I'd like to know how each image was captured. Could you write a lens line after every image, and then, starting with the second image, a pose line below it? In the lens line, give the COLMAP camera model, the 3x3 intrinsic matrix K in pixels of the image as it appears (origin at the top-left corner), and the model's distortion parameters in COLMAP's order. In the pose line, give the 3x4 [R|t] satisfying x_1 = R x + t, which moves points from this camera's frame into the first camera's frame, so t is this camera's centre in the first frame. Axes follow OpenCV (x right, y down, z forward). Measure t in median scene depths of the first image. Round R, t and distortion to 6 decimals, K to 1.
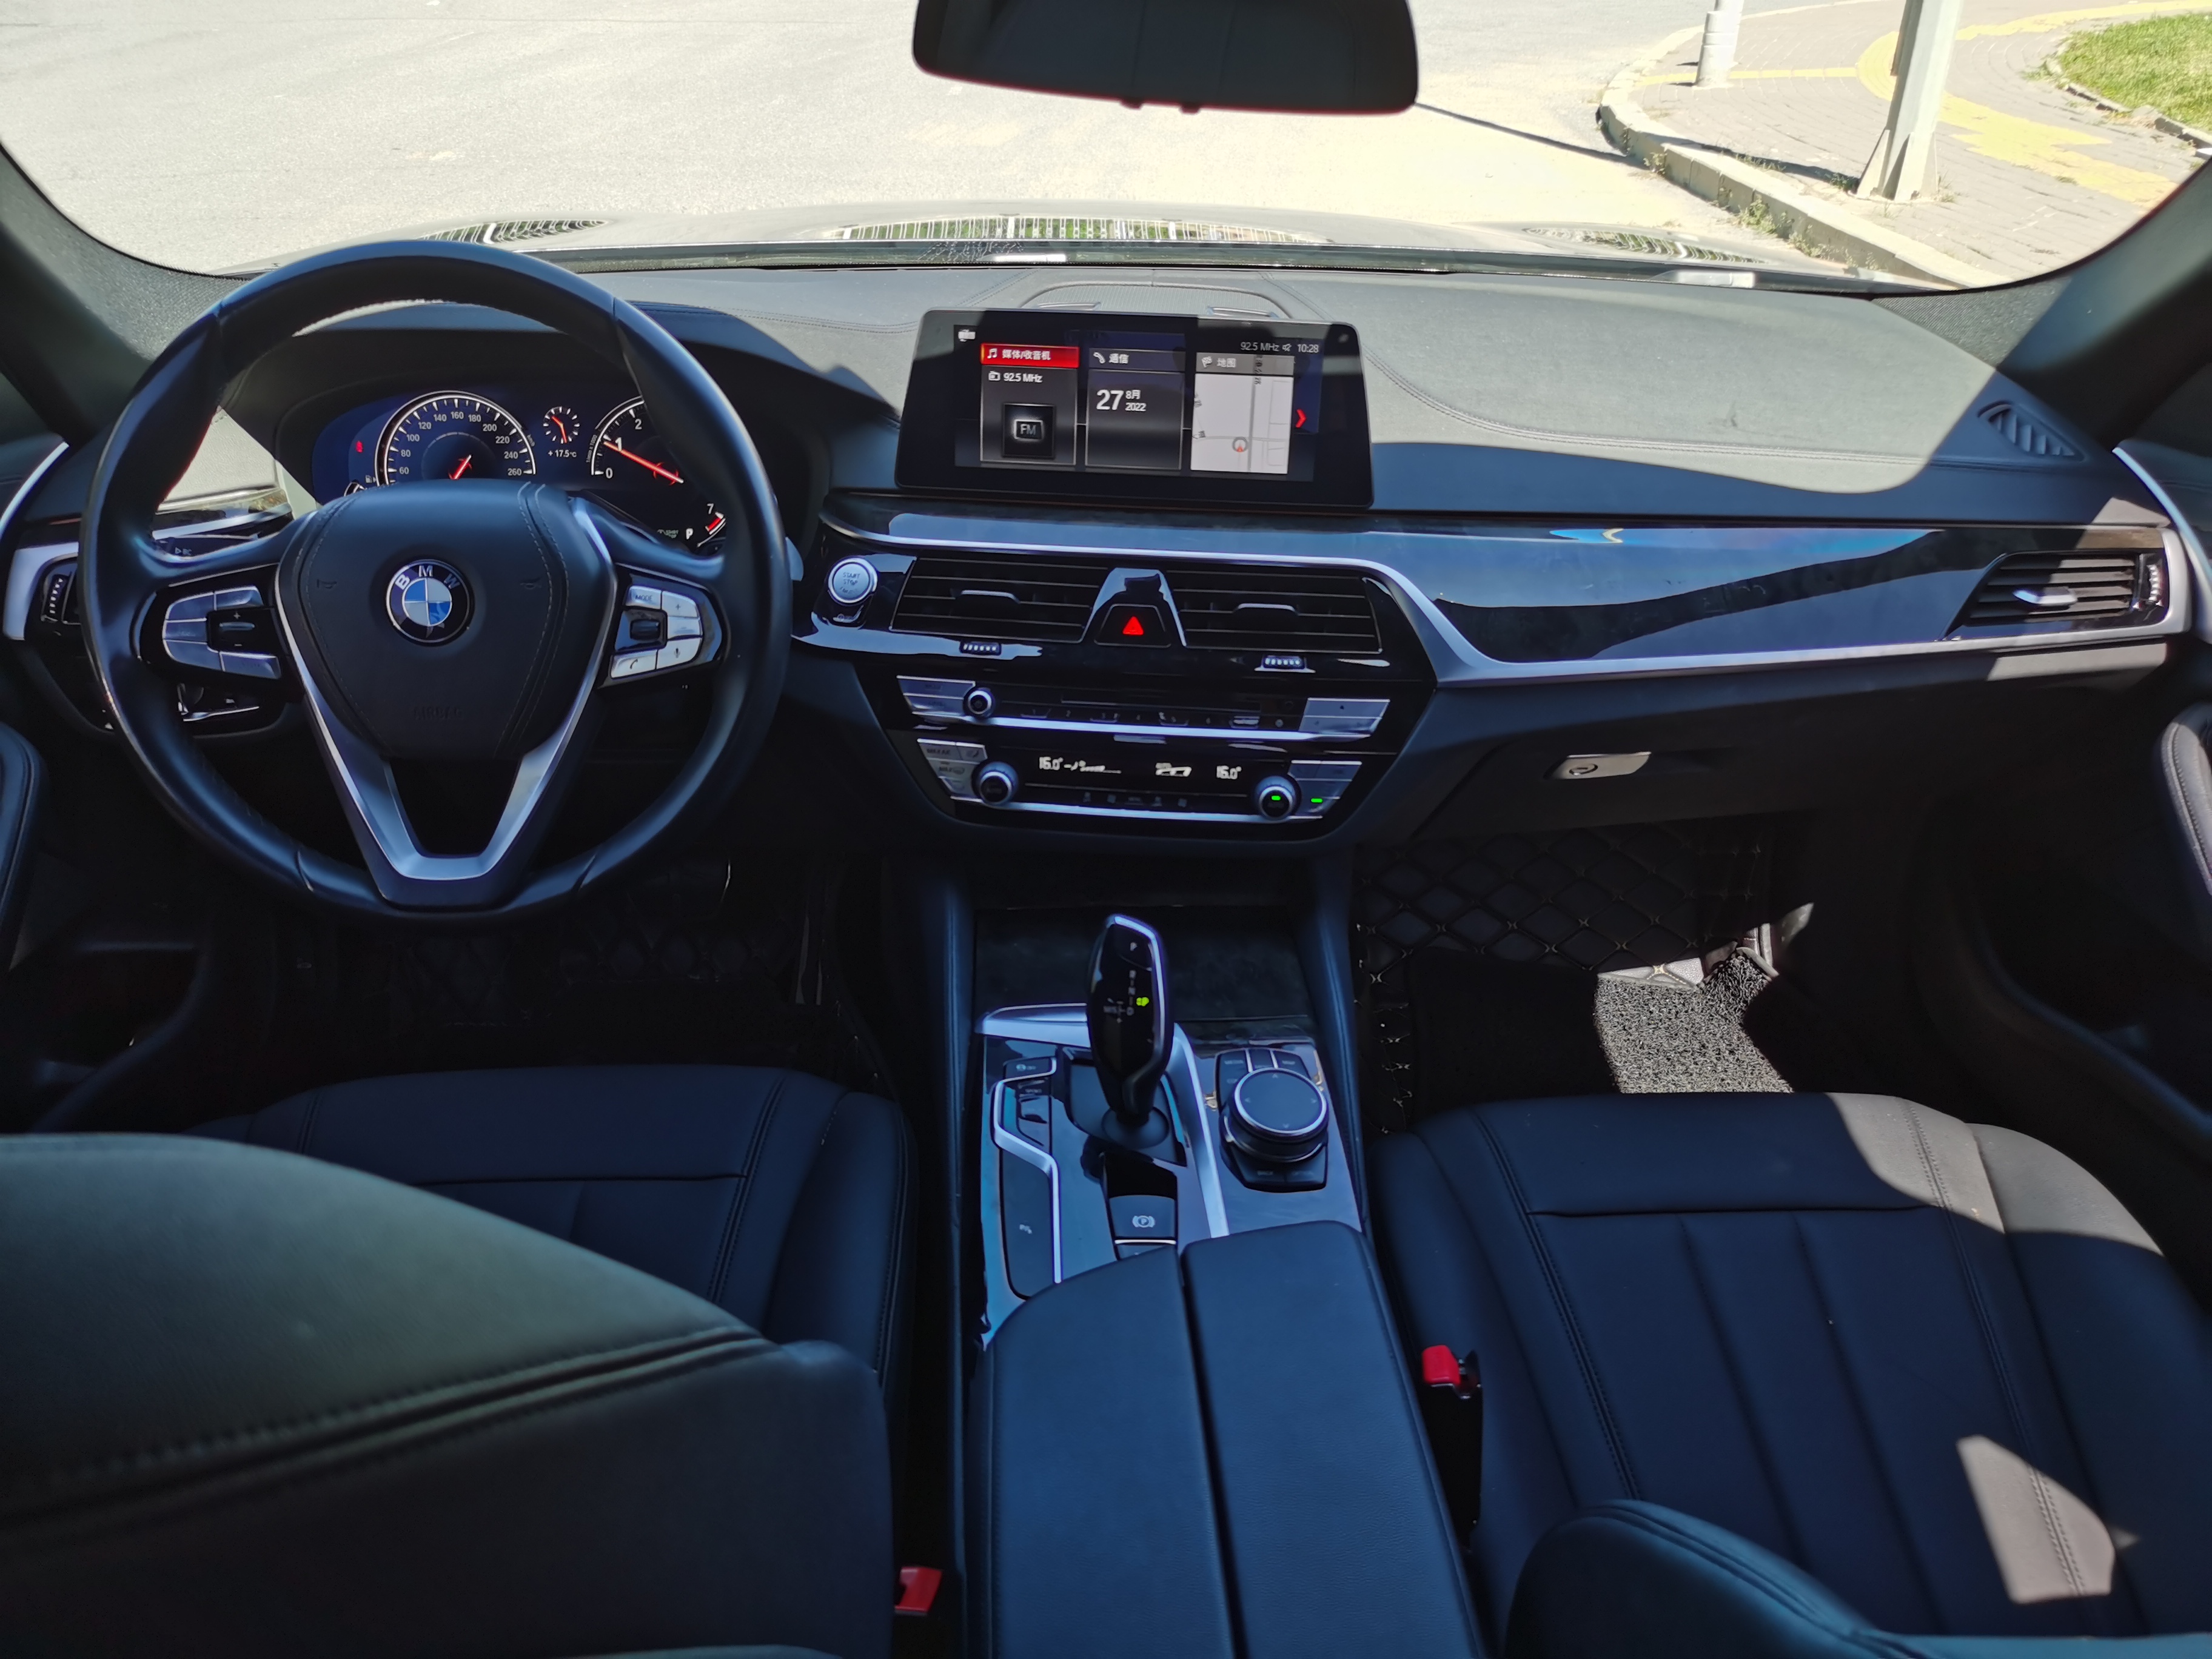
lens RADIAL K [[1724.3, 0, 1122.7], [0, 1724.3, 839.4], [0, 0, 1]] dist [0.013824, -0.001447]
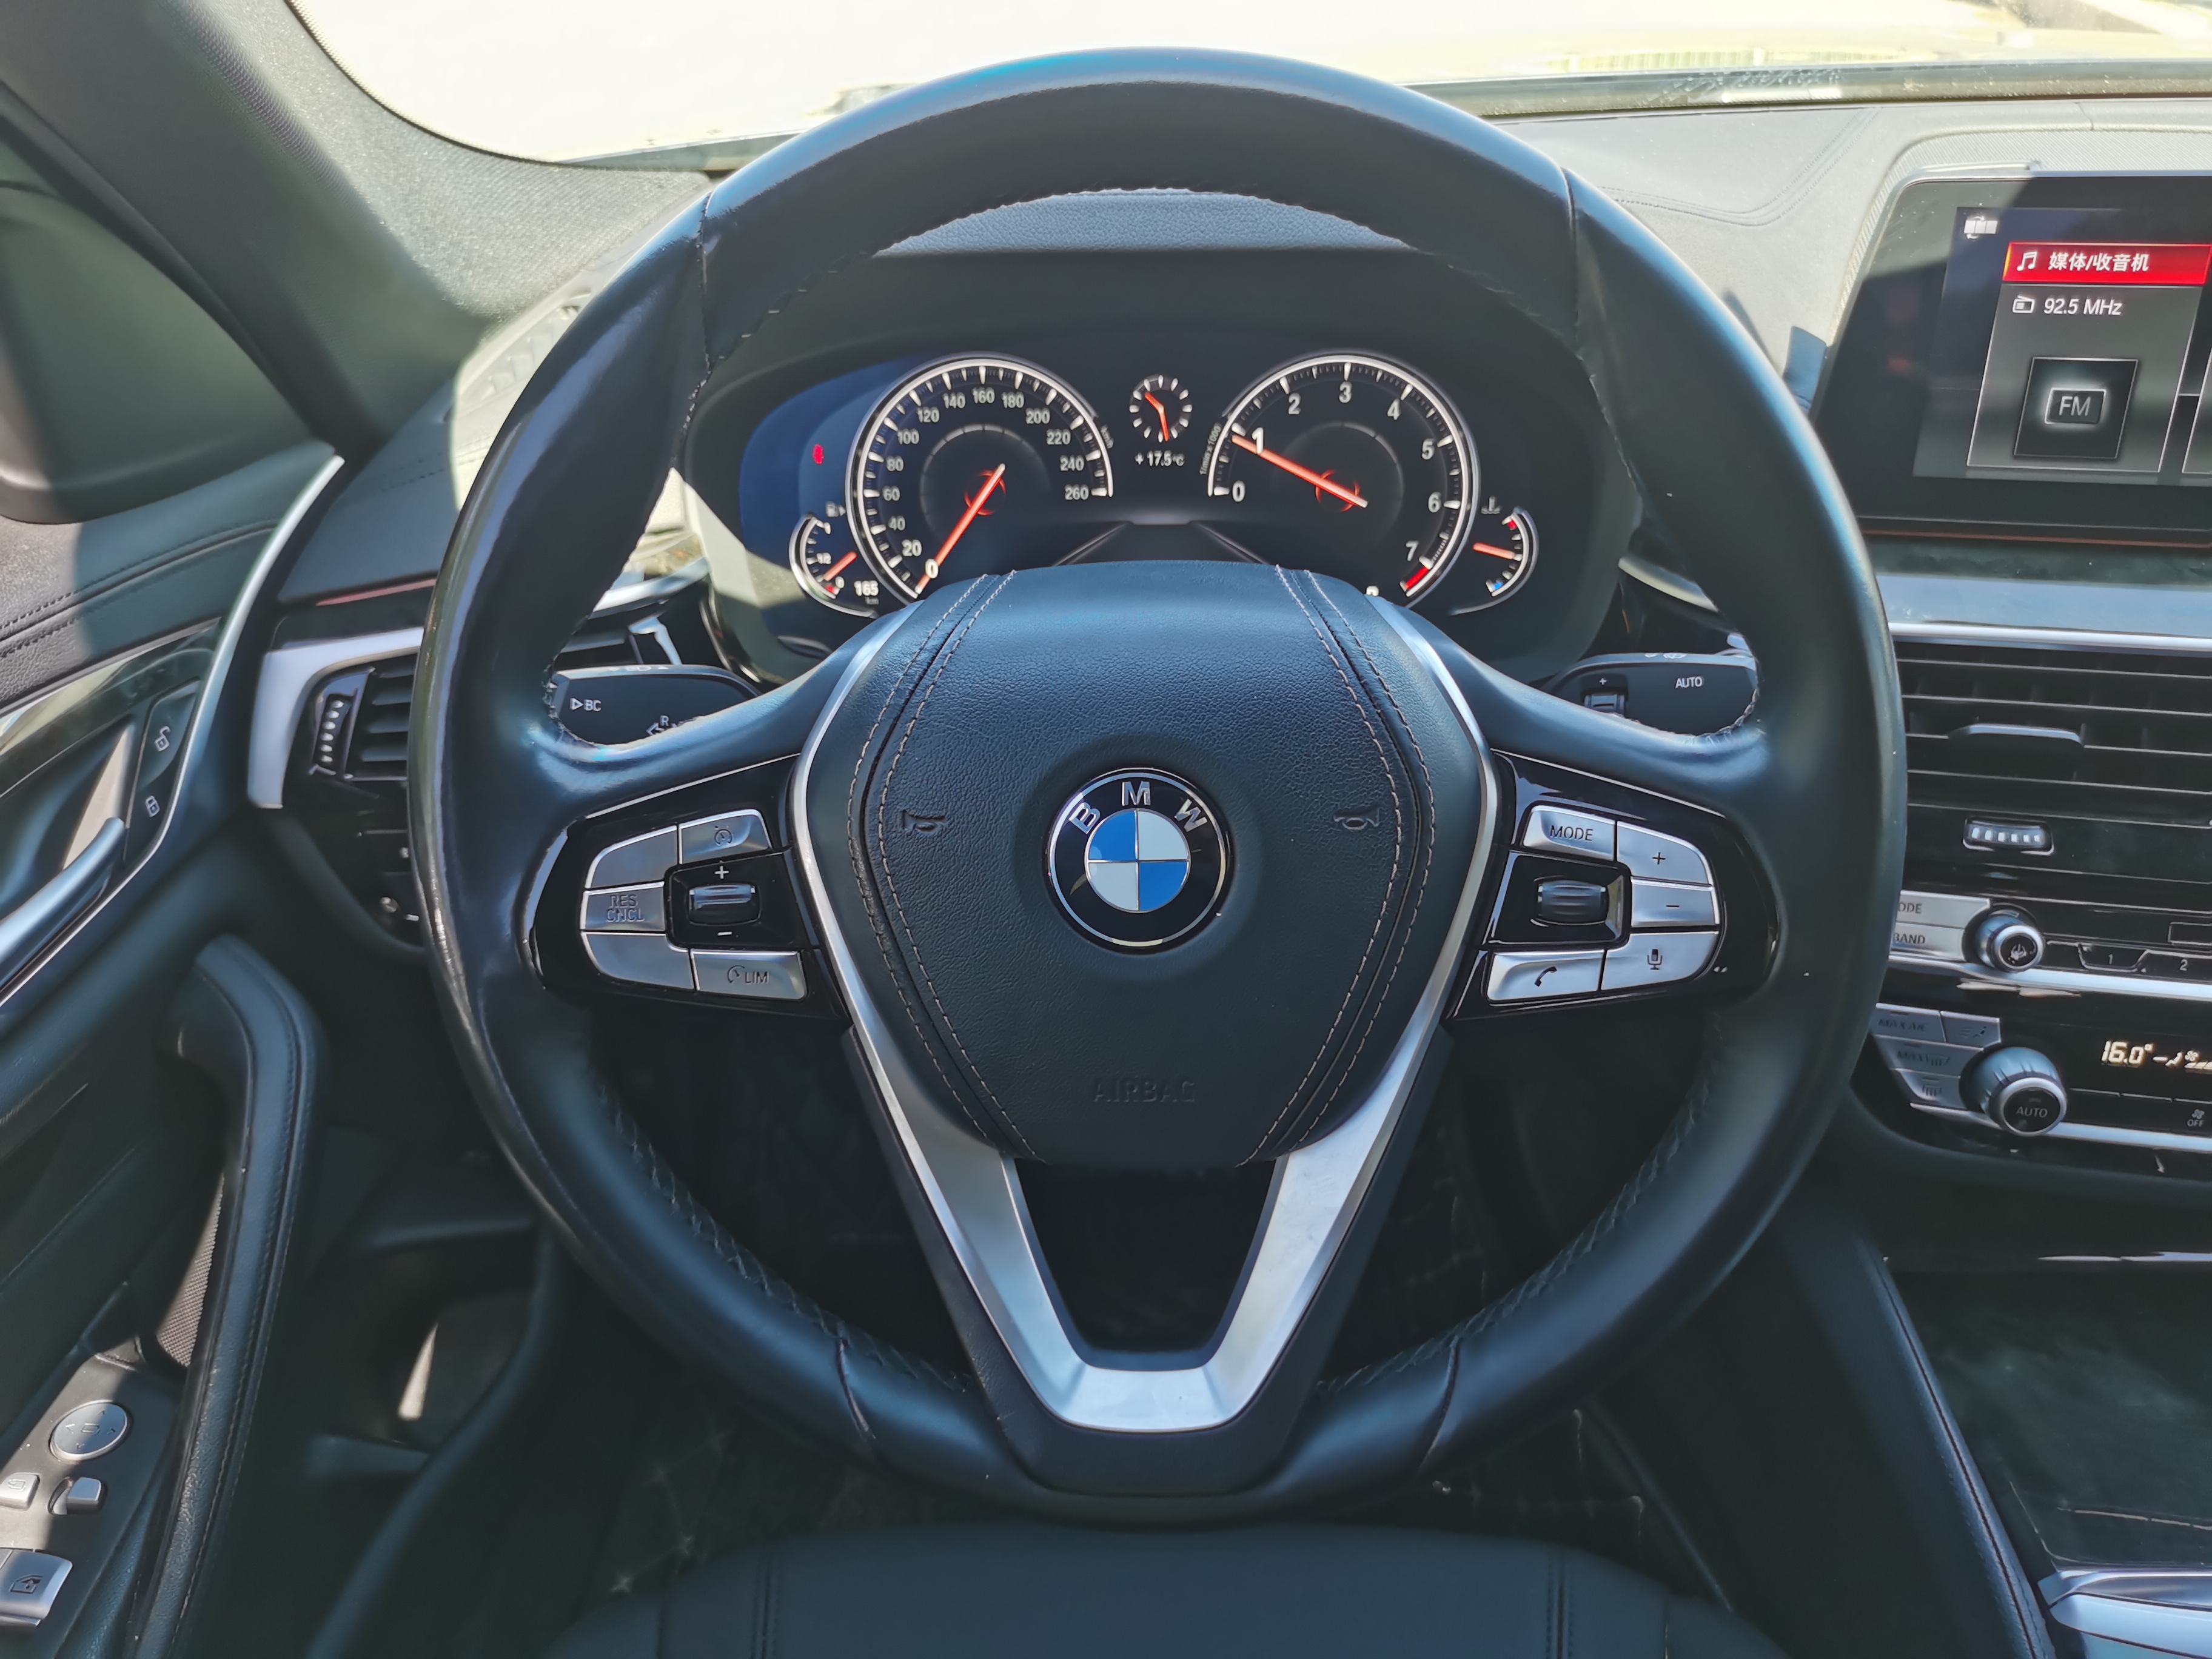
lens RADIAL K [[1724.3, 0, 1088.0], [0, 1724.3, 825.6], [0, 0, 1]] dist [0.013824, -0.001447]
pose [[0.994410, 0.010329, -0.105081, -0.299692], [-0.004605, 0.998499, 0.054569, -0.139799], [0.105487, -0.053780, 0.992965, 0.446132]]
